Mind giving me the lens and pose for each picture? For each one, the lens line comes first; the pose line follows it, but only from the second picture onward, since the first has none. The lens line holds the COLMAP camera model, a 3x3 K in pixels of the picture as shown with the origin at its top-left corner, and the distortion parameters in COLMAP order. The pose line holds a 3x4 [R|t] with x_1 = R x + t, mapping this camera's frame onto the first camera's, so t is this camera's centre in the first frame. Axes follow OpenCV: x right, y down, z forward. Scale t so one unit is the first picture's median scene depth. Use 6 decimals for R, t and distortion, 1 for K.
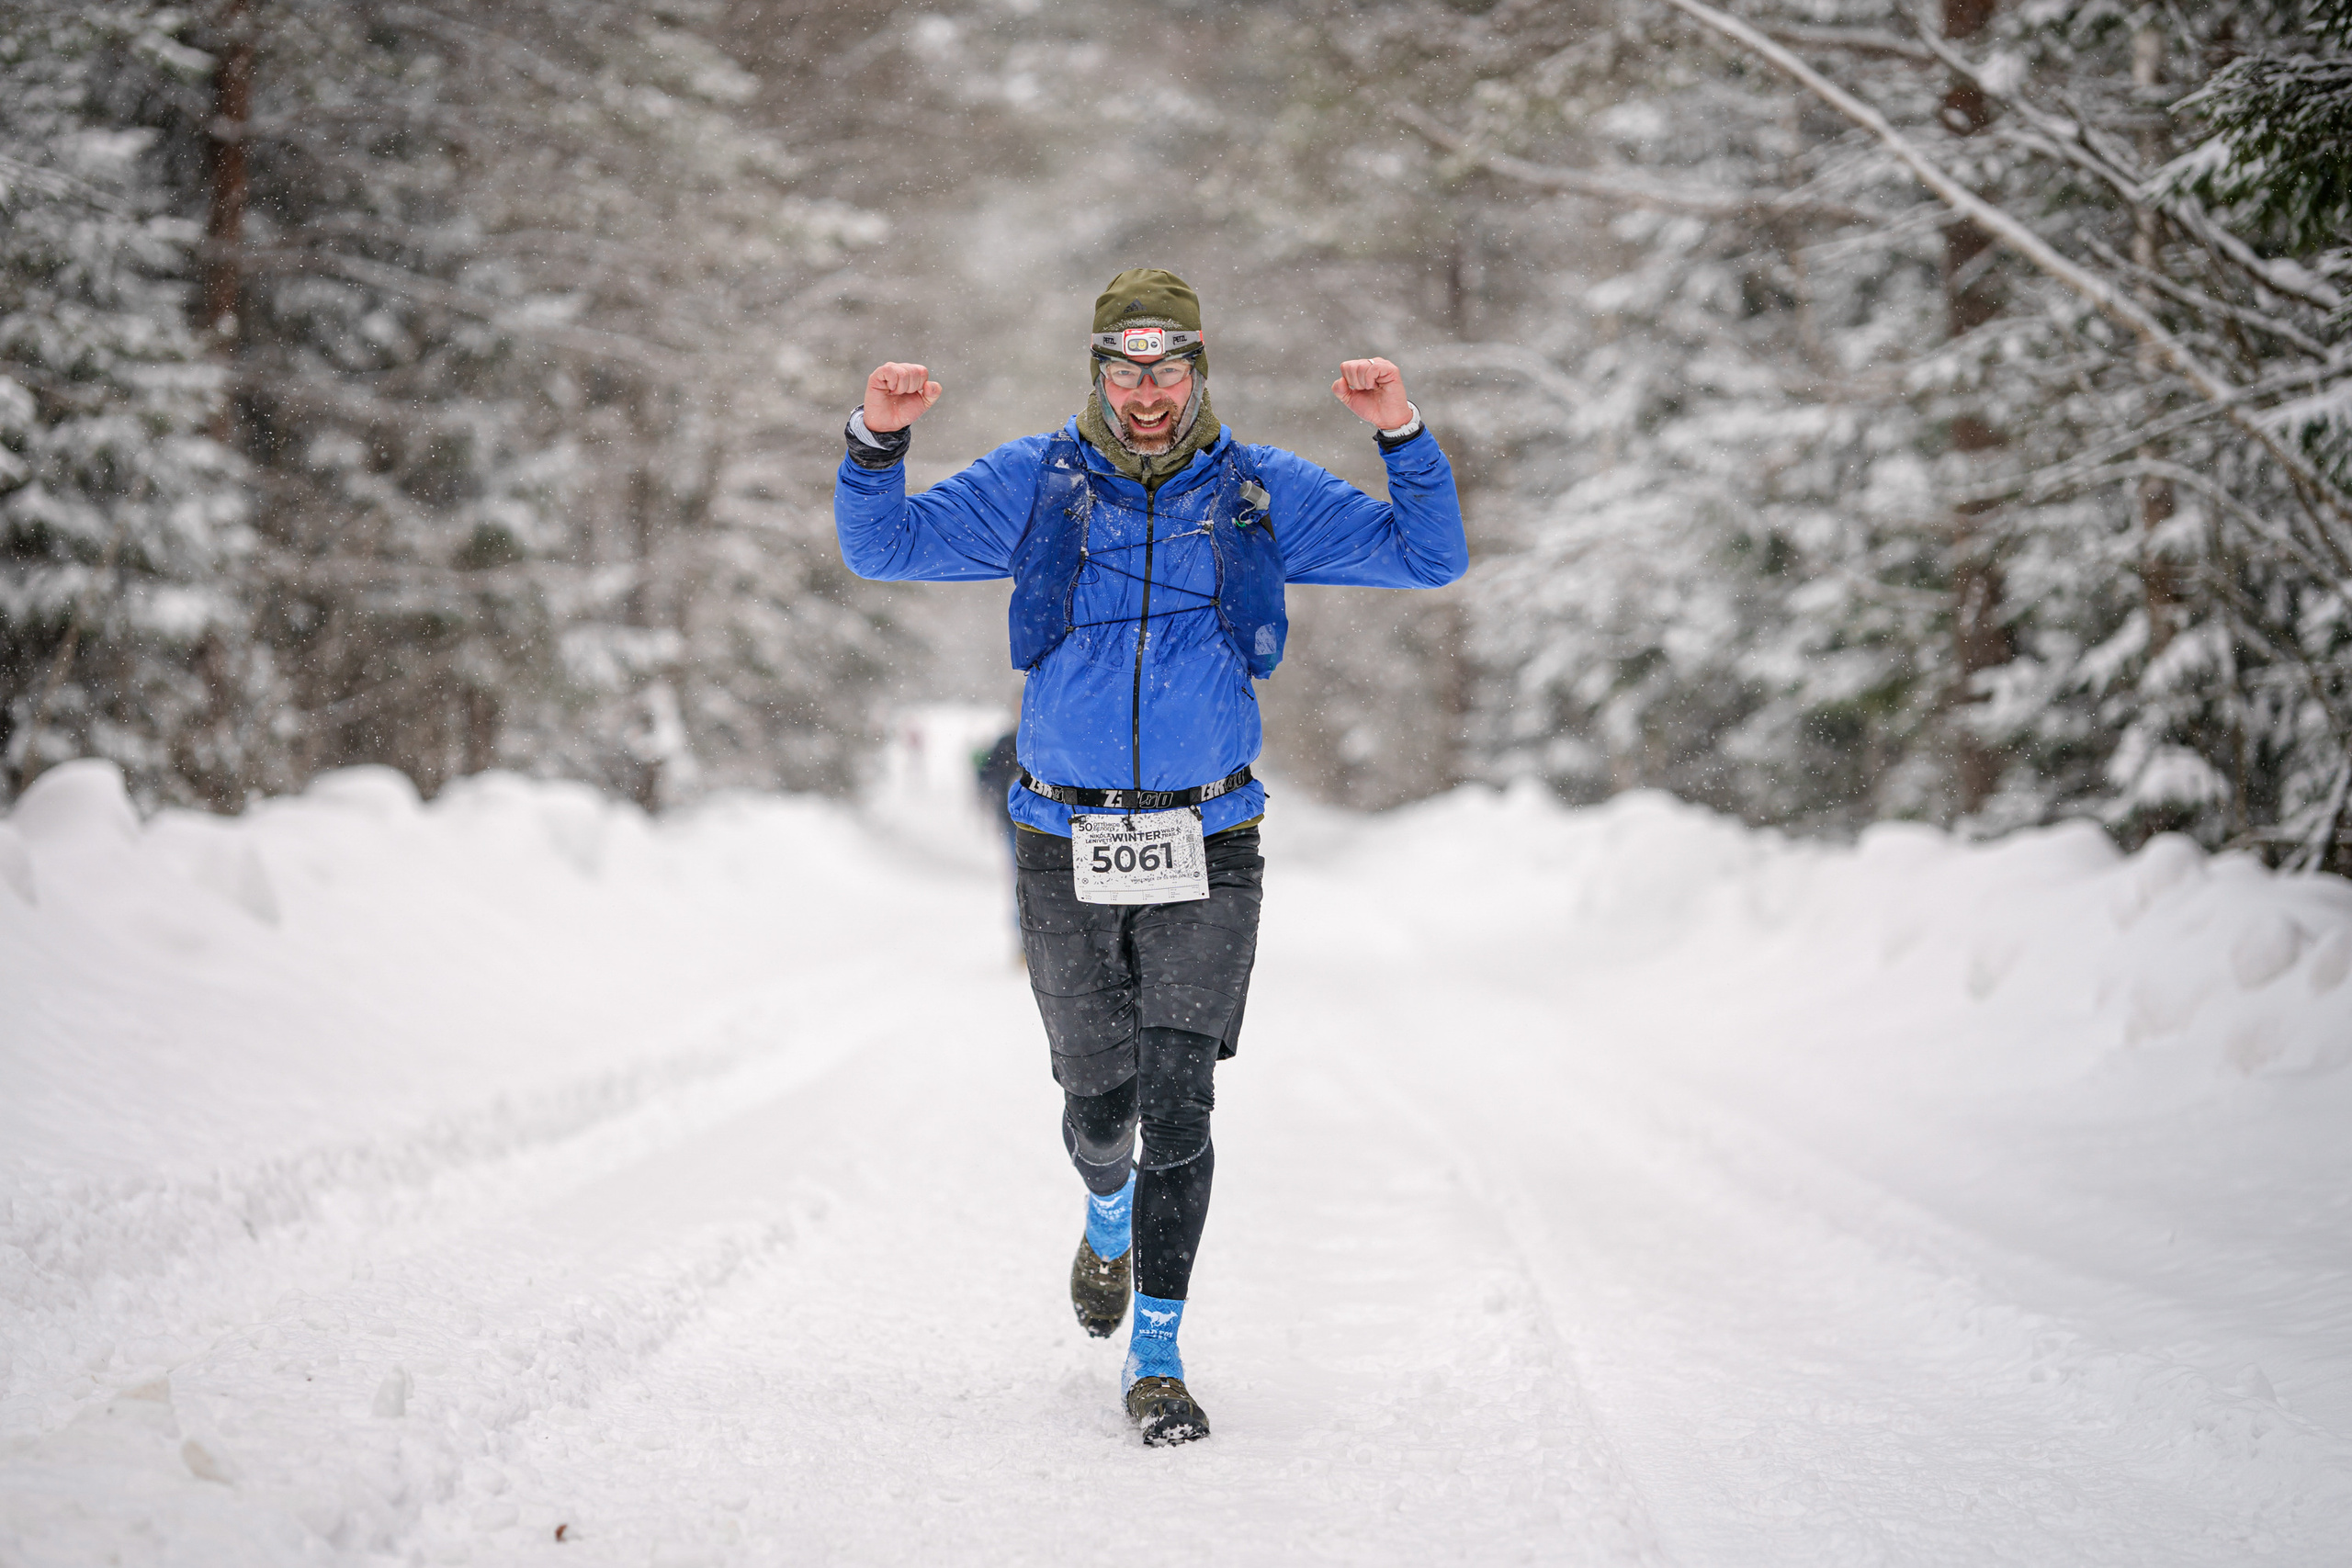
lens RADIAL K [[5756.5, 0, 1175.5], [0, 5756.5, 784.1], [0, 0, 1]] dist [-0.033322, 0.000000]
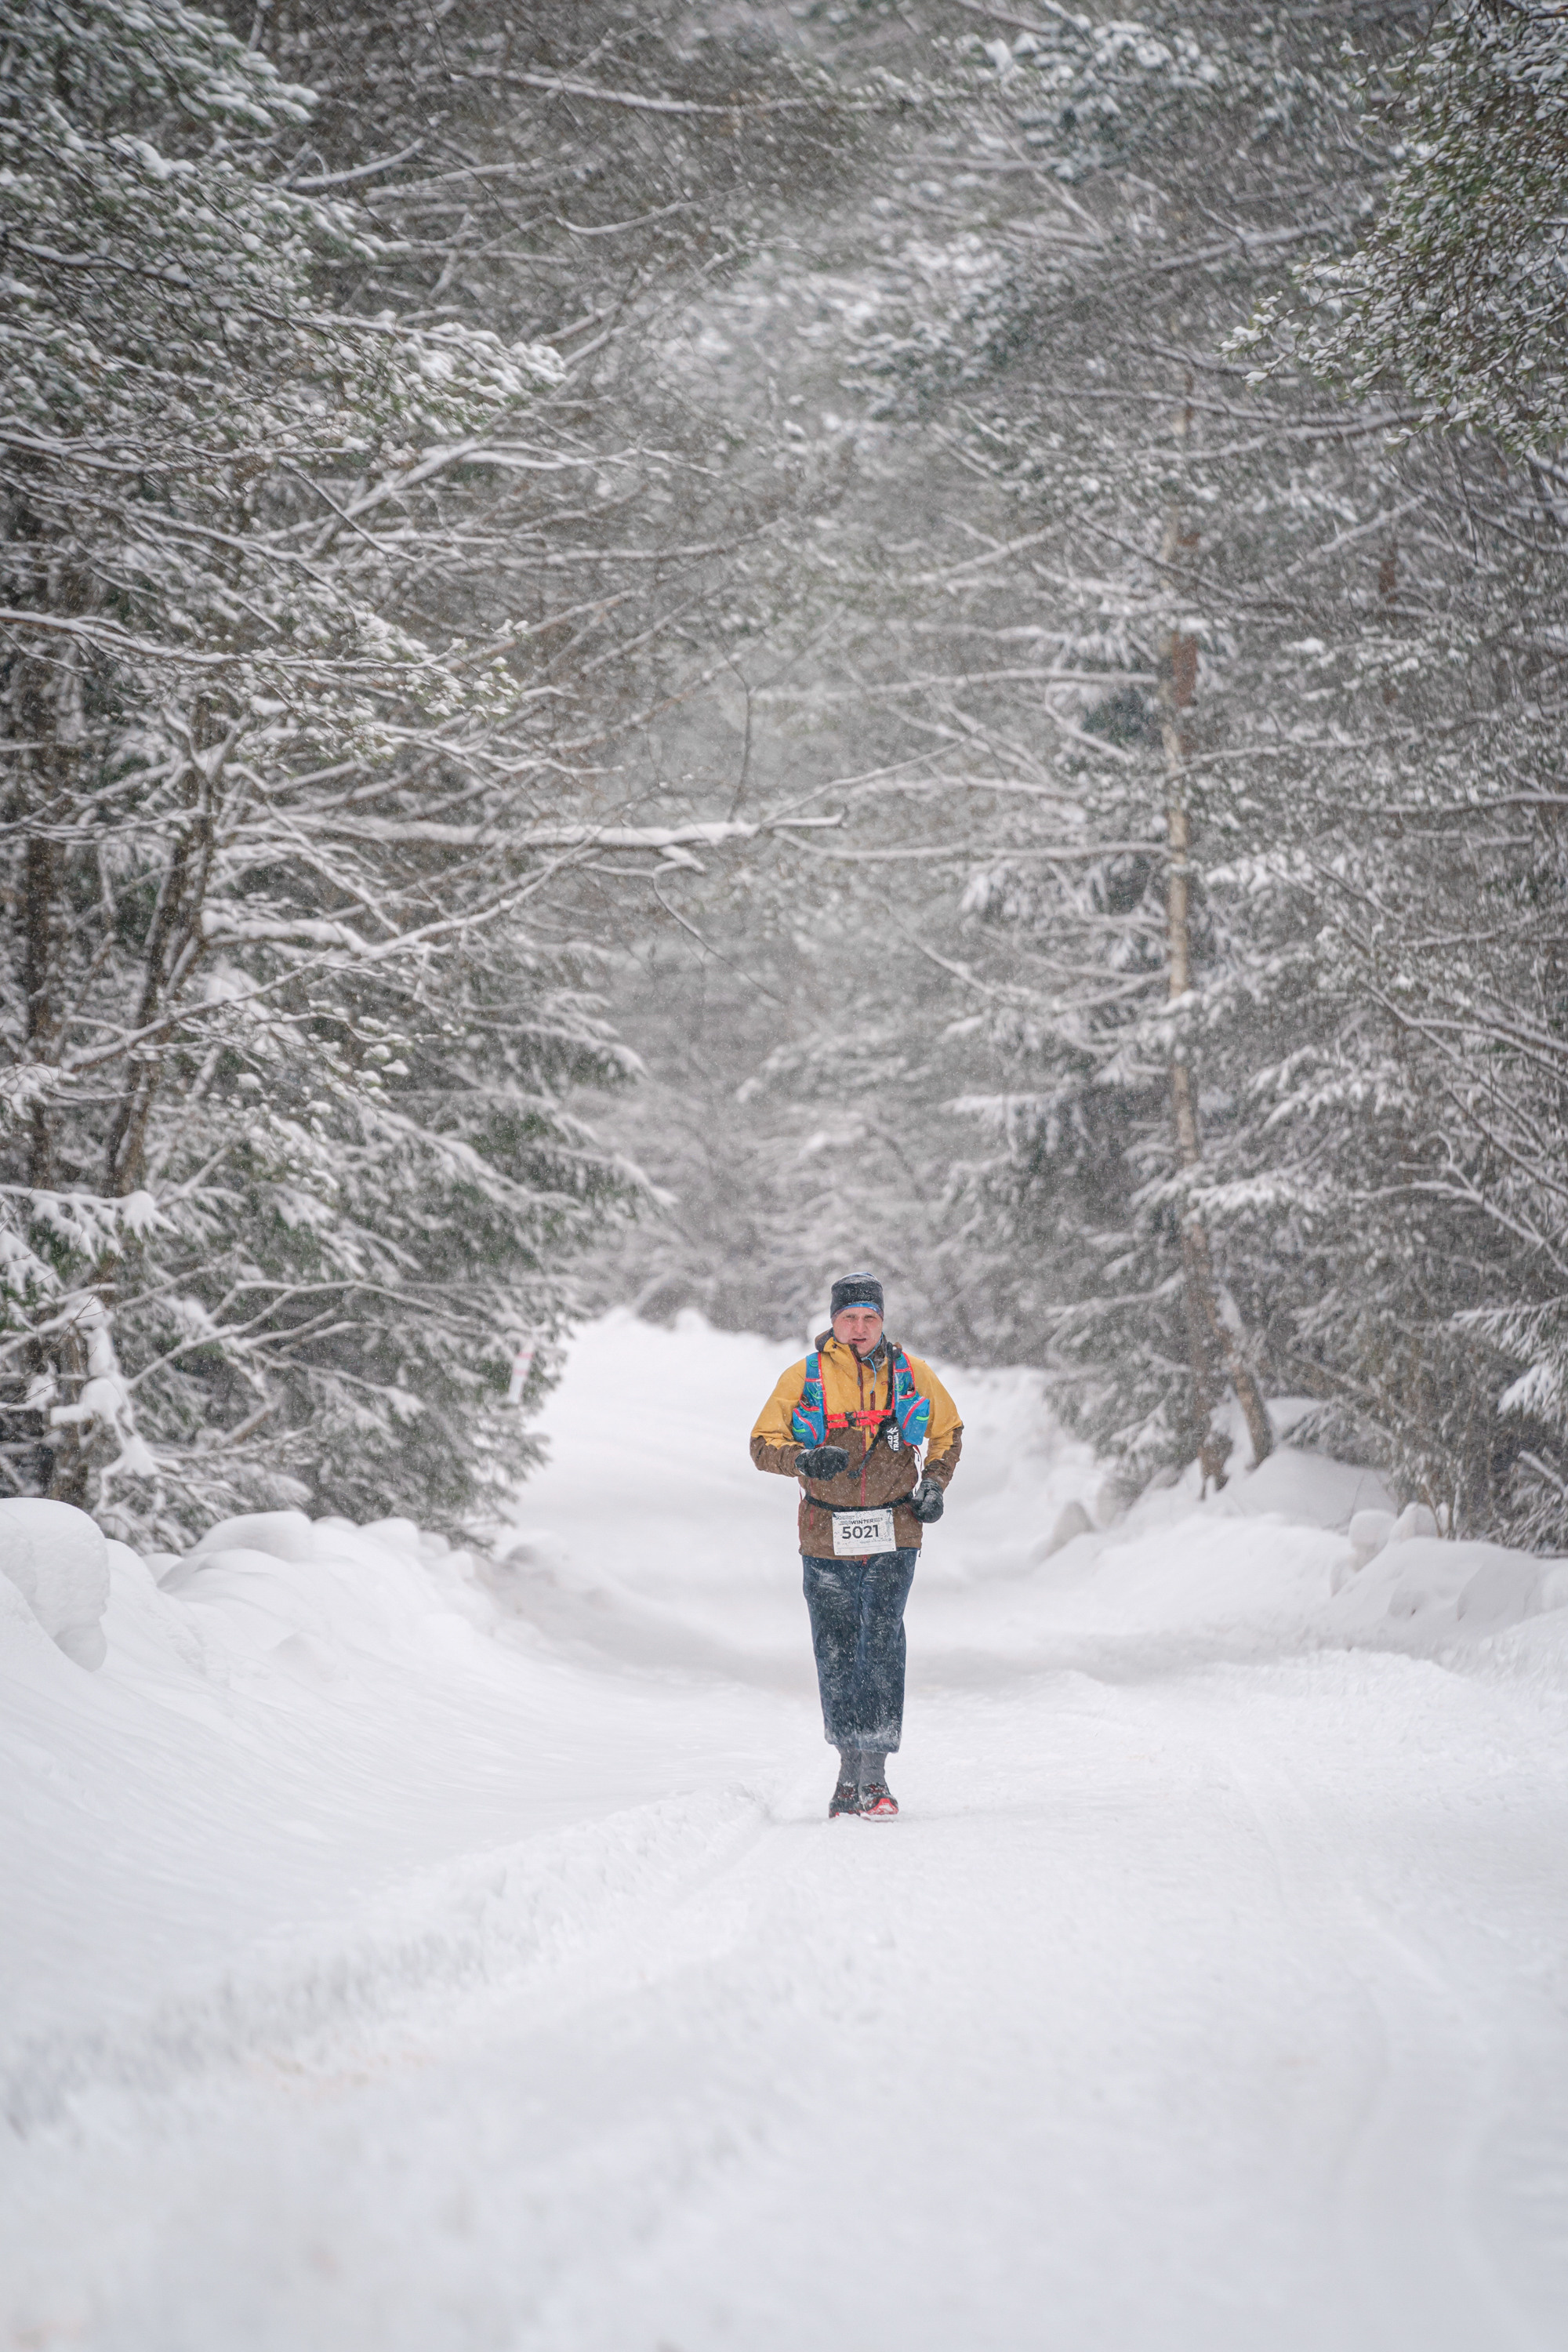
lens RADIAL K [[13469.8, 0, 785.5], [0, 13469.8, 1174.6], [0, 0, 1]] dist [2.233524, 0.000000]
pose [[0.999545, -0.021045, -0.021586, -0.006025], [0.020567, 0.999544, -0.022117, 0.000073], [0.022042, 0.021663, 0.999522, -0.140754]]
